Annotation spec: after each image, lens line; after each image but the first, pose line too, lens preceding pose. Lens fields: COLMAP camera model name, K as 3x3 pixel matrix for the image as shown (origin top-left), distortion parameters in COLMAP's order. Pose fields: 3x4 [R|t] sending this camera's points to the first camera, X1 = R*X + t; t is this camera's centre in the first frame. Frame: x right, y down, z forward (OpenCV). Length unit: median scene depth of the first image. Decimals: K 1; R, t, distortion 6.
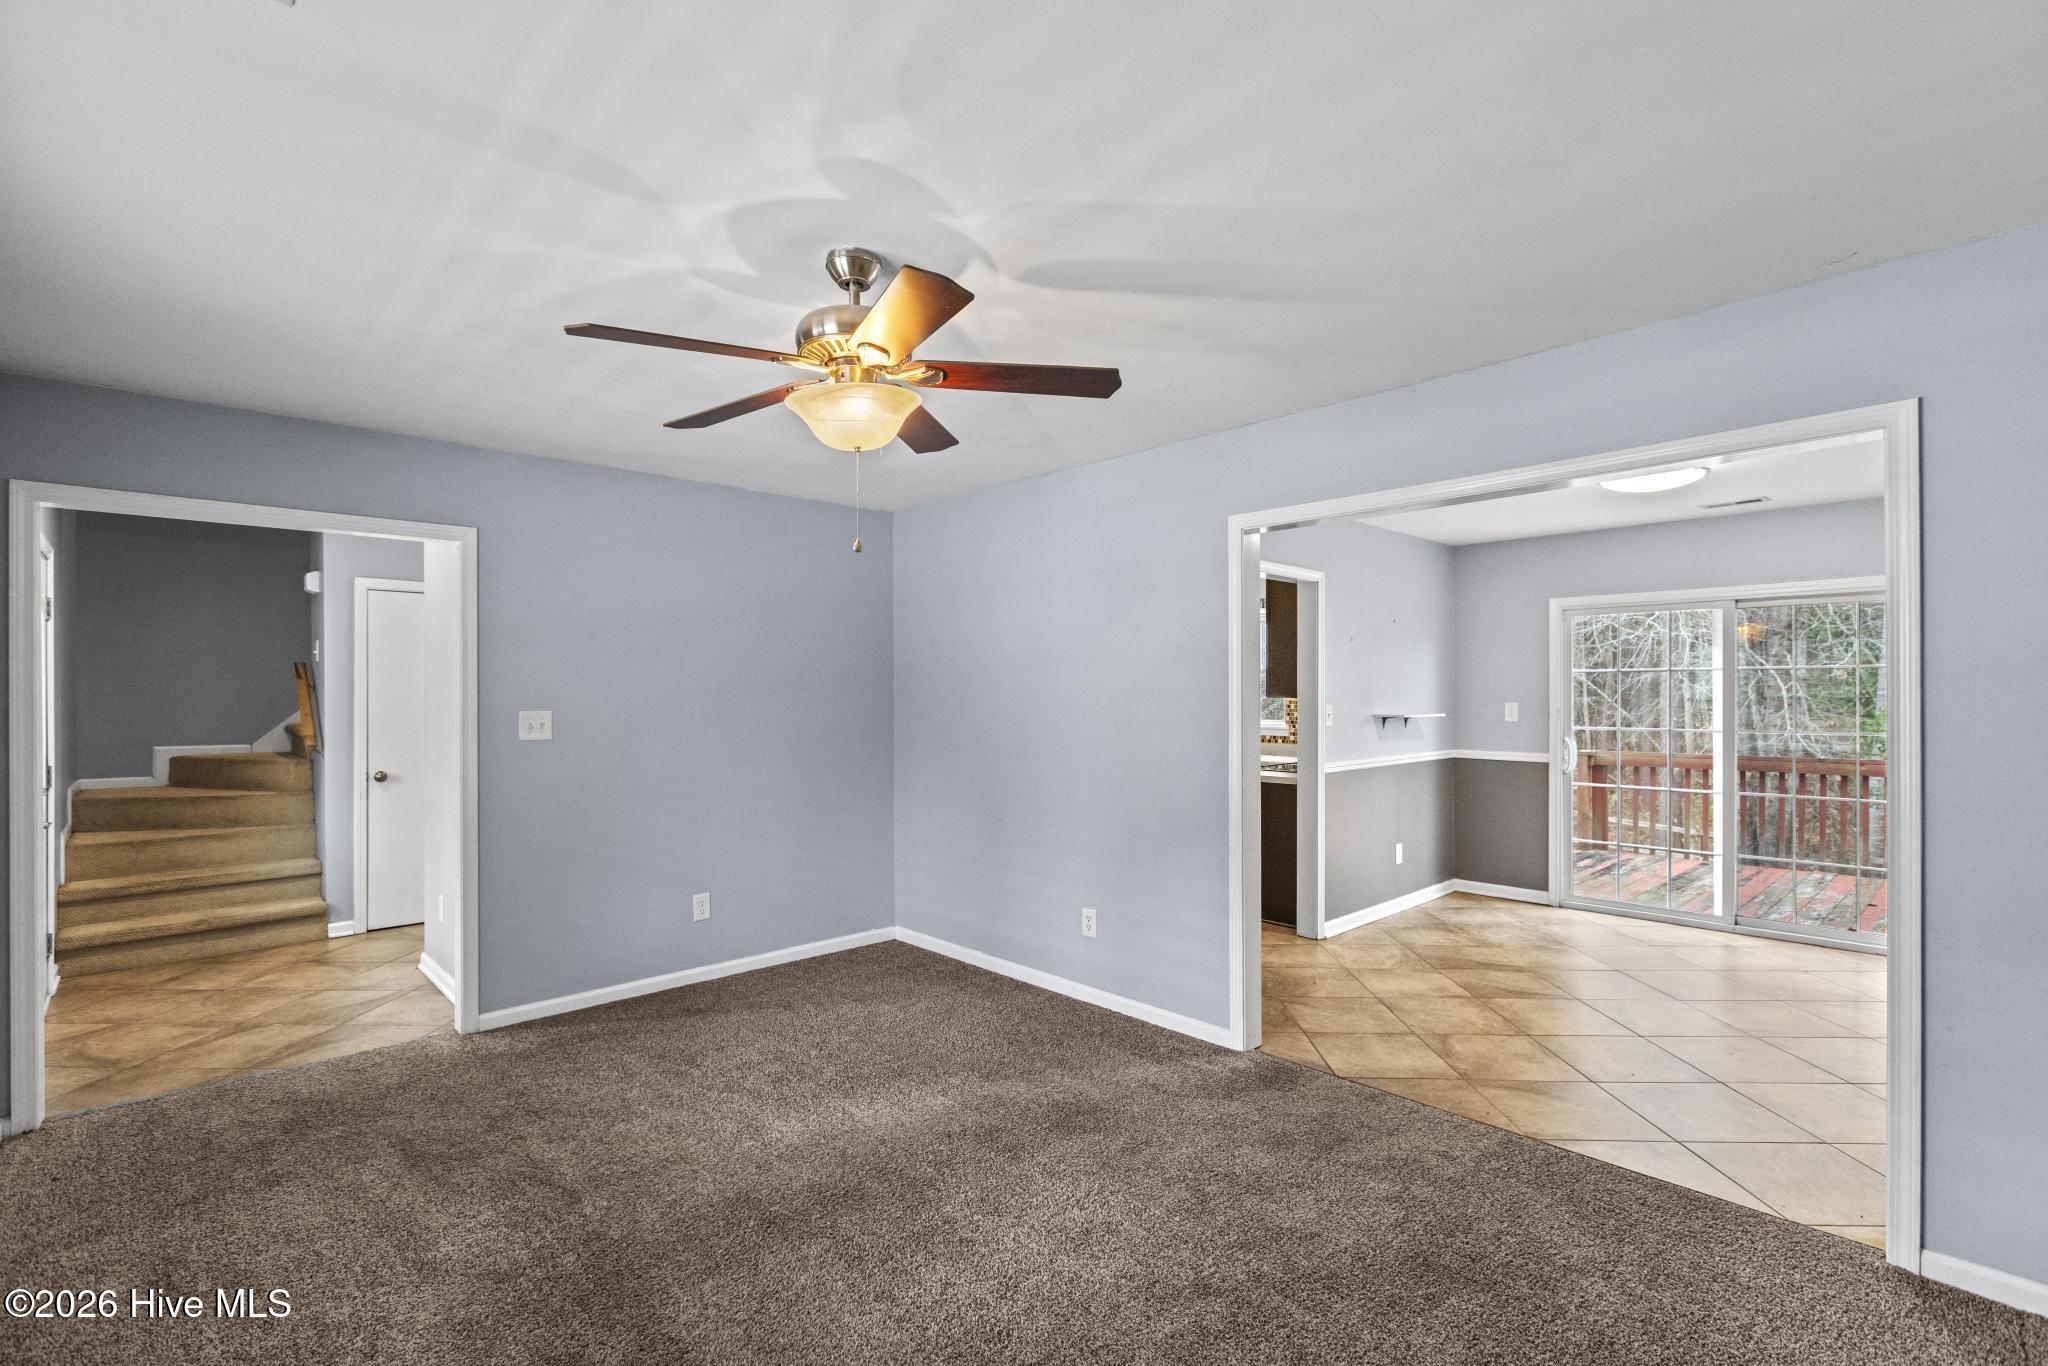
lens RADIAL K [[917.8, 0, 1027.5], [0, 917.8, 691.6], [0, 0, 1]] dist [0.002033, 0.000366]
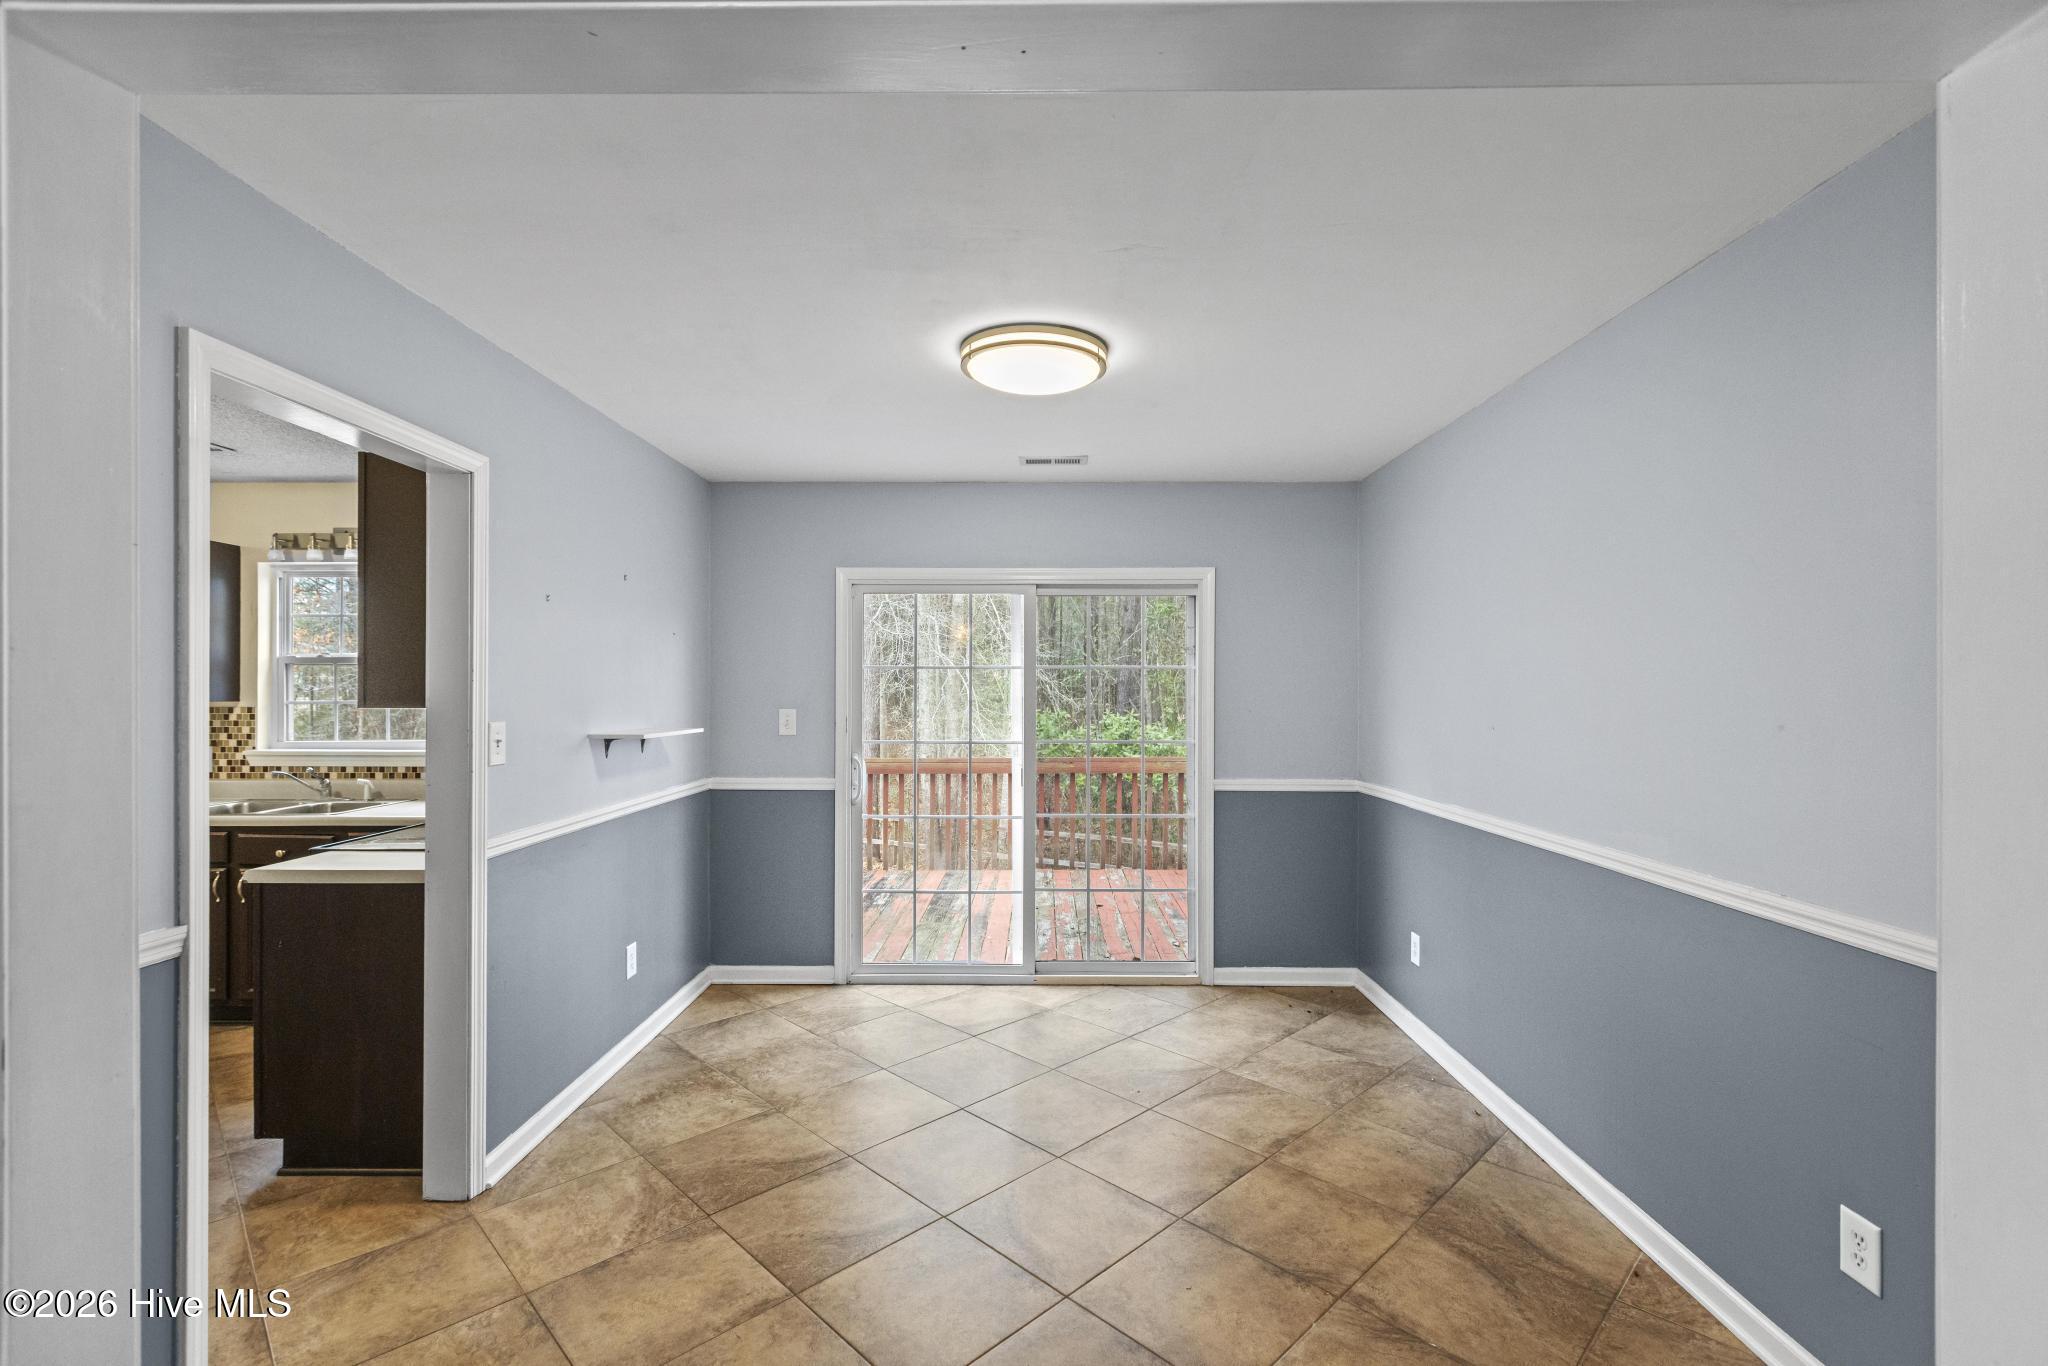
lens RADIAL K [[917.8, 0, 1027.5], [0, 917.8, 691.6], [0, 0, 1]] dist [0.002033, 0.000366]
pose [[0.690154, 0.001179, 0.723662, 0.152970], [-0.003505, 0.999992, 0.001713, -0.003583], [-0.723654, -0.003718, 0.690152, 0.410451]]
